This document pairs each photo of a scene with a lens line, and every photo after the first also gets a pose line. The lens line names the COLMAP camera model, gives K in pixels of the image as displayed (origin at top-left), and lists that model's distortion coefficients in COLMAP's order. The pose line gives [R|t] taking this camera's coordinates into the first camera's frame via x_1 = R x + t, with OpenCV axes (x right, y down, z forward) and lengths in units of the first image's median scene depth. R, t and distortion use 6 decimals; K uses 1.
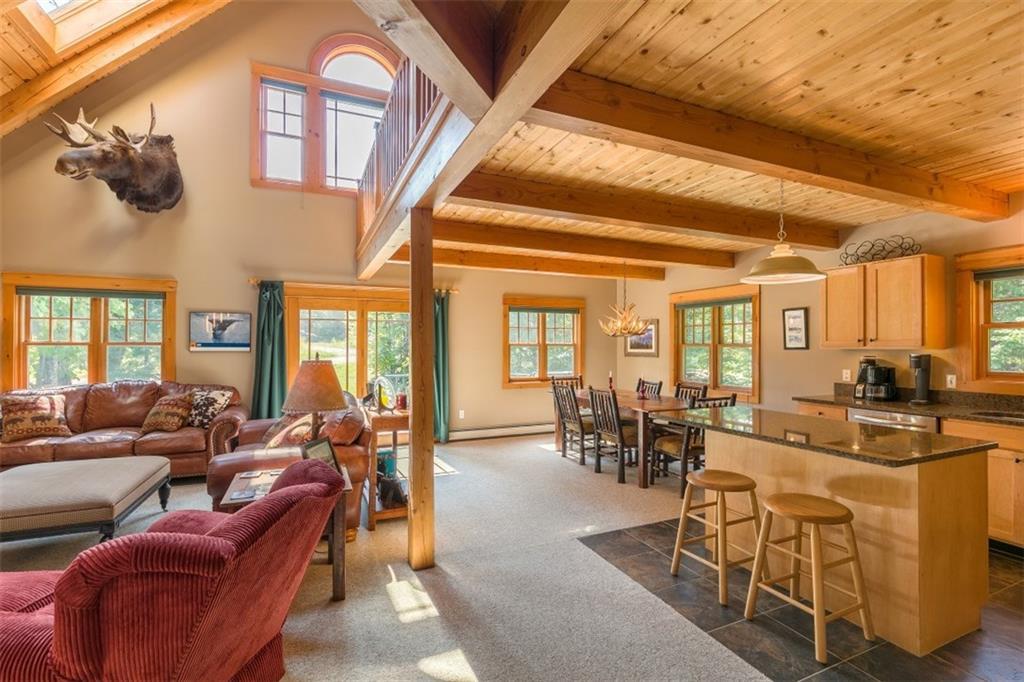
lens RADIAL K [[462.0, 0, 516.2], [0, 462.0, 342.5], [0, 0, 1]] dist [-0.000608, -0.000519]
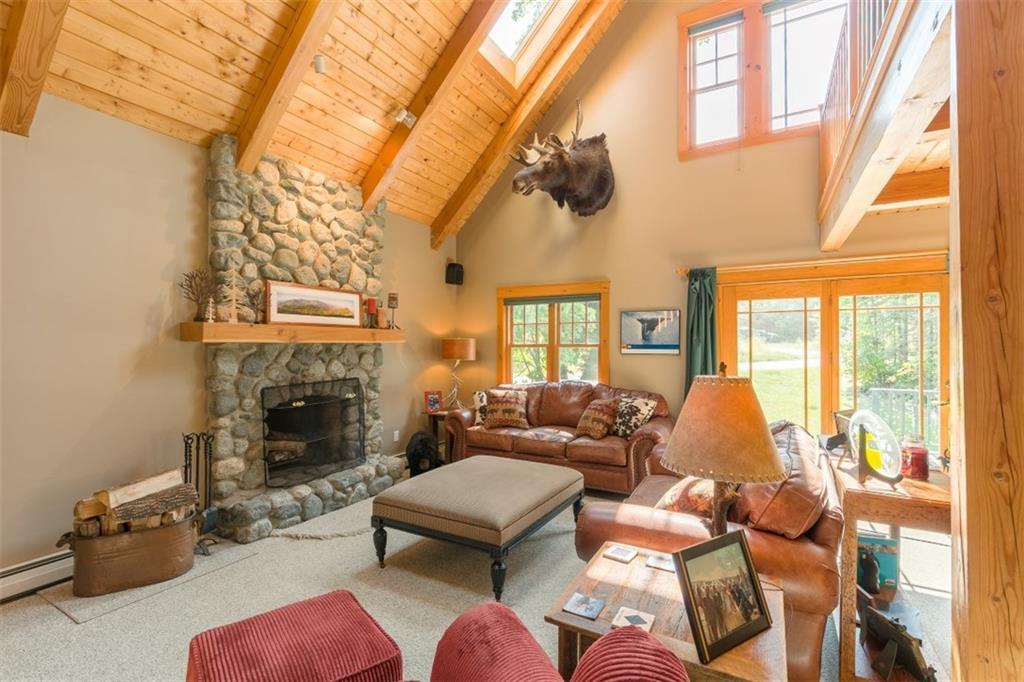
lens RADIAL K [[462.0, 0, 516.2], [0, 462.0, 342.5], [0, 0, 1]] dist [-0.000608, -0.000519]
pose [[0.599219, -0.008175, -0.800543, -0.089195], [0.006944, 0.999963, -0.005014, -0.000161], [0.800555, -0.002554, 0.599254, 0.301436]]
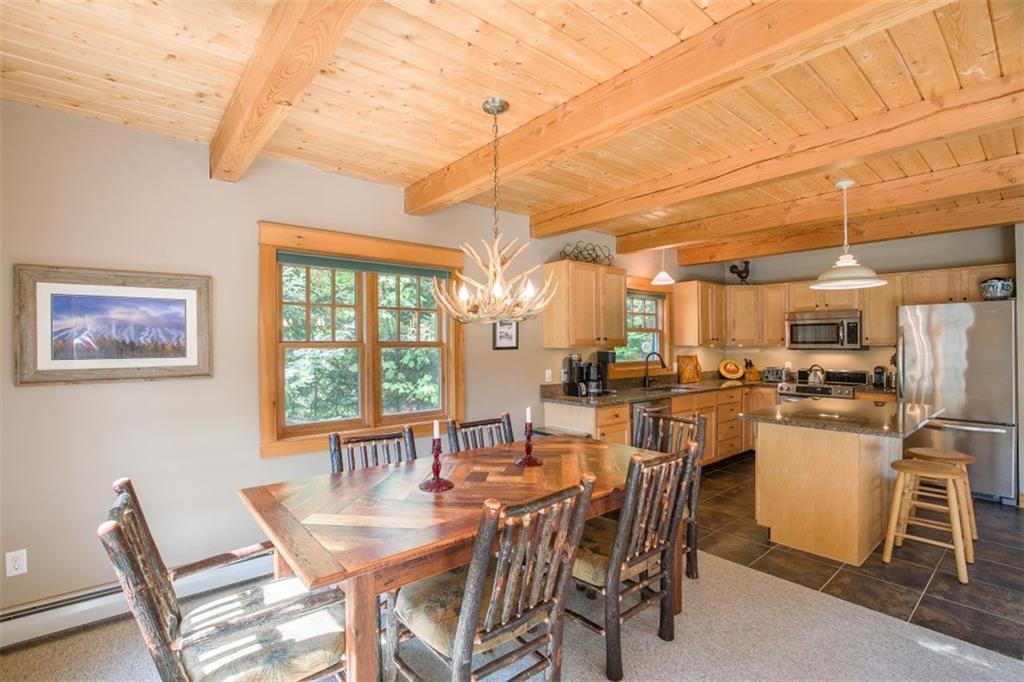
lens RADIAL K [[471.0, 0, 515.4], [0, 471.0, 342.2], [0, 0, 1]] dist [-0.039418, 0.007035]
pose [[-0.277326, 0.002658, 0.960772, -0.187307], [-0.002128, 0.999992, -0.003381, 0.005814], [-0.960774, -0.002982, -0.277318, 1.308495]]
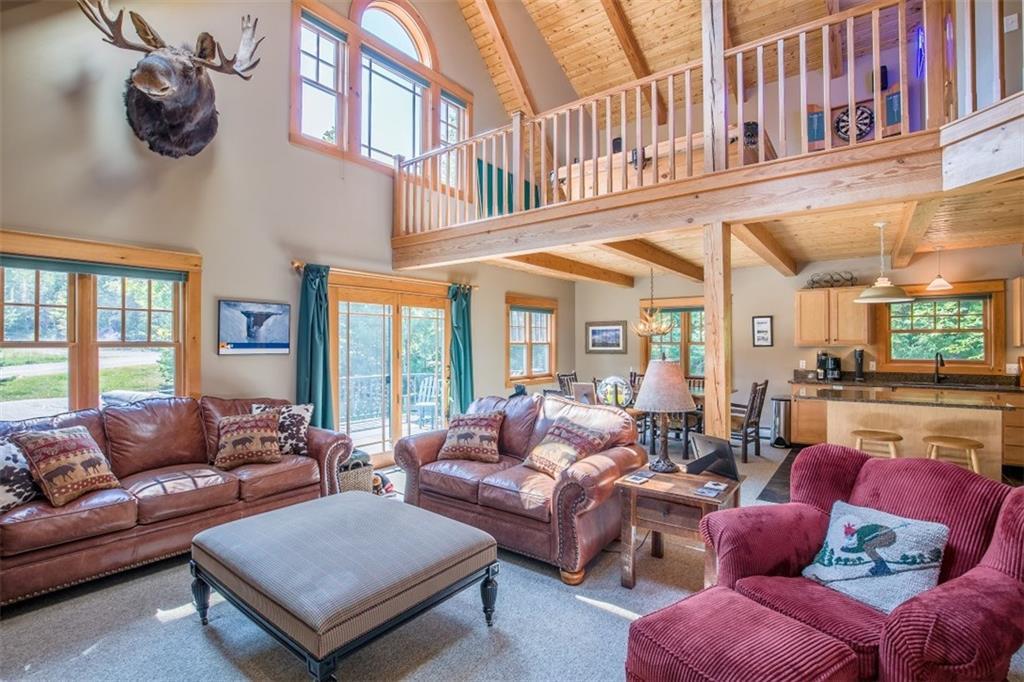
lens RADIAL K [[471.0, 0, 515.4], [0, 471.0, 342.2], [0, 0, 1]] dist [-0.039418, 0.007035]
pose [[0.877171, -0.002137, 0.480174, -0.755105], [-0.000088, 0.999989, 0.004613, -0.004419], [-0.480179, -0.004089, 0.877161, 0.155159]]
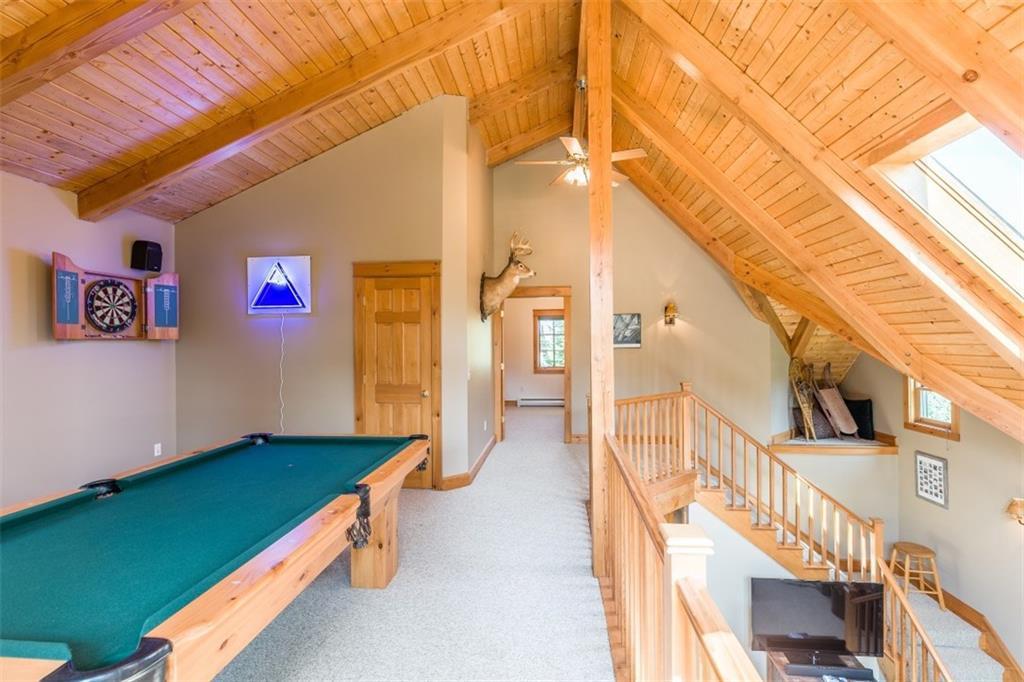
lens RADIAL K [[462.0, 0, 516.2], [0, 462.0, 342.5], [0, 0, 1]] dist [-0.000608, -0.000519]
pose [[-0.867255, 0.004166, 0.497846, -0.334825], [0.001276, 0.999980, -0.006144, -0.569498], [-0.497862, -0.004693, -0.867244, 1.244981]]
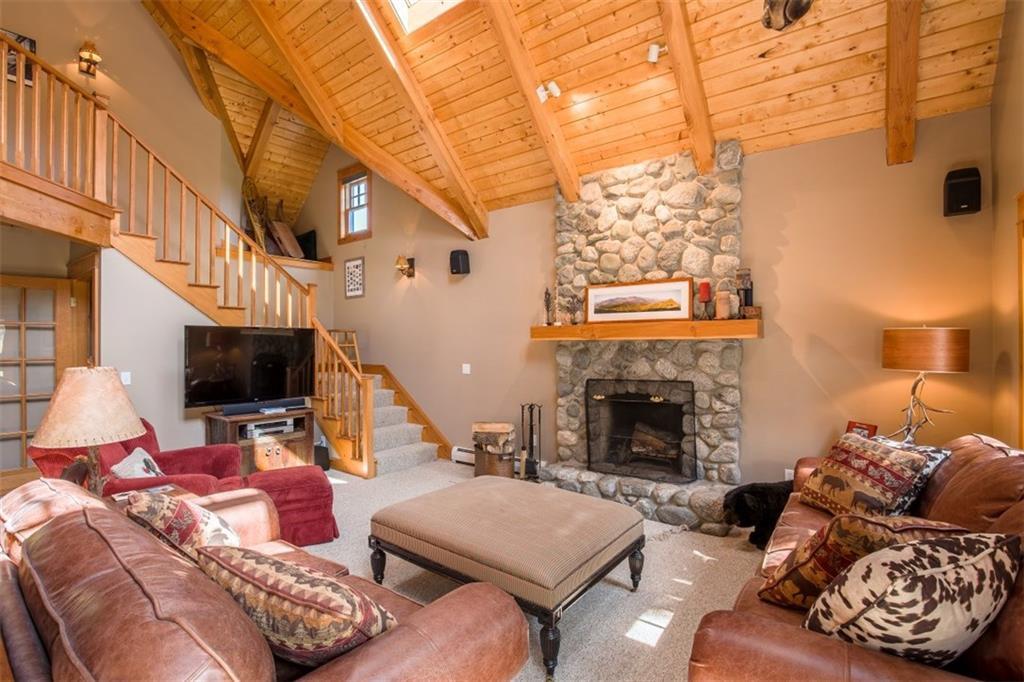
lens RADIAL K [[471.0, 0, 515.4], [0, 471.0, 342.2], [0, 0, 1]] dist [-0.039418, 0.007035]
pose [[-0.877481, -0.001086, -0.479610, -0.411032], [0.003722, 0.999952, -0.009076, 0.005092], [0.479597, -0.009749, -0.877435, 1.192892]]
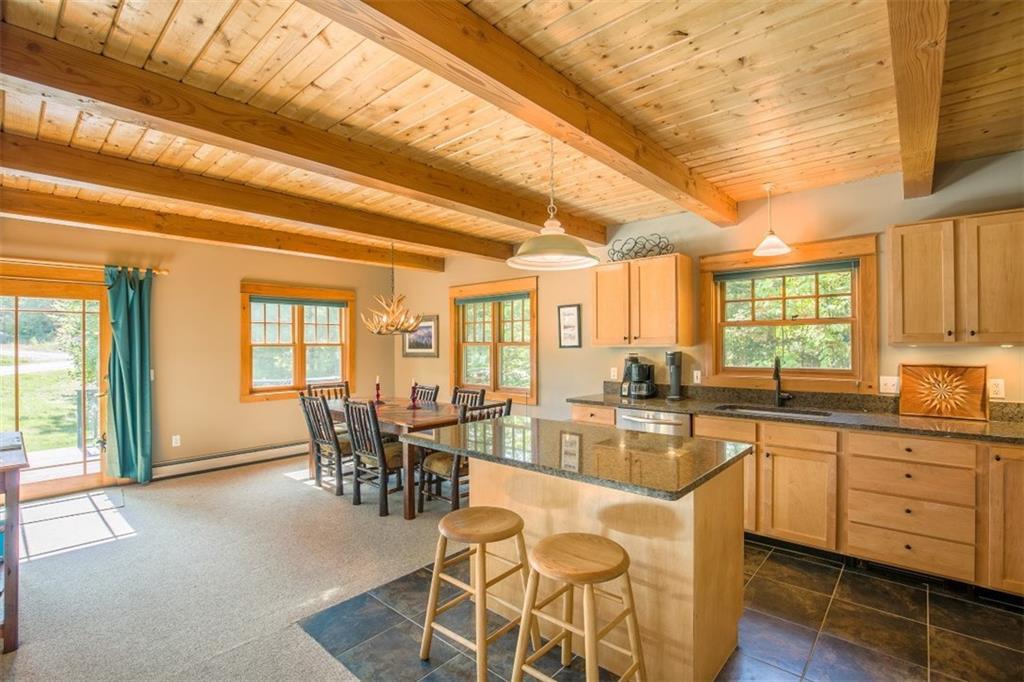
lens RADIAL K [[471.0, 0, 515.4], [0, 471.0, 342.2], [0, 0, 1]] dist [-0.039418, 0.007035]
pose [[0.911152, -0.005658, 0.412031, 0.103666], [0.005001, 0.999984, 0.002671, 0.000271], [-0.412040, -0.000373, 0.911166, 0.162133]]
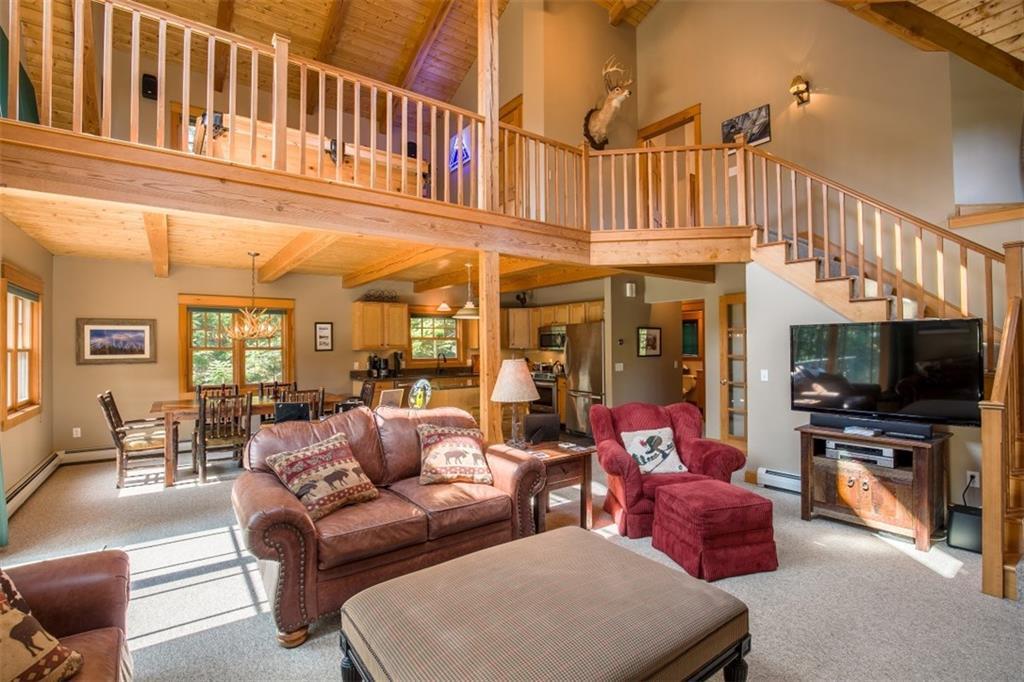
lens RADIAL K [[471.0, 0, 515.4], [0, 471.0, 342.2], [0, 0, 1]] dist [-0.039418, 0.007035]
pose [[-0.216148, 0.007931, 0.976328, -1.045893], [0.000826, 0.999968, -0.007940, -0.000375], [-0.976360, -0.000909, -0.216148, 0.790427]]
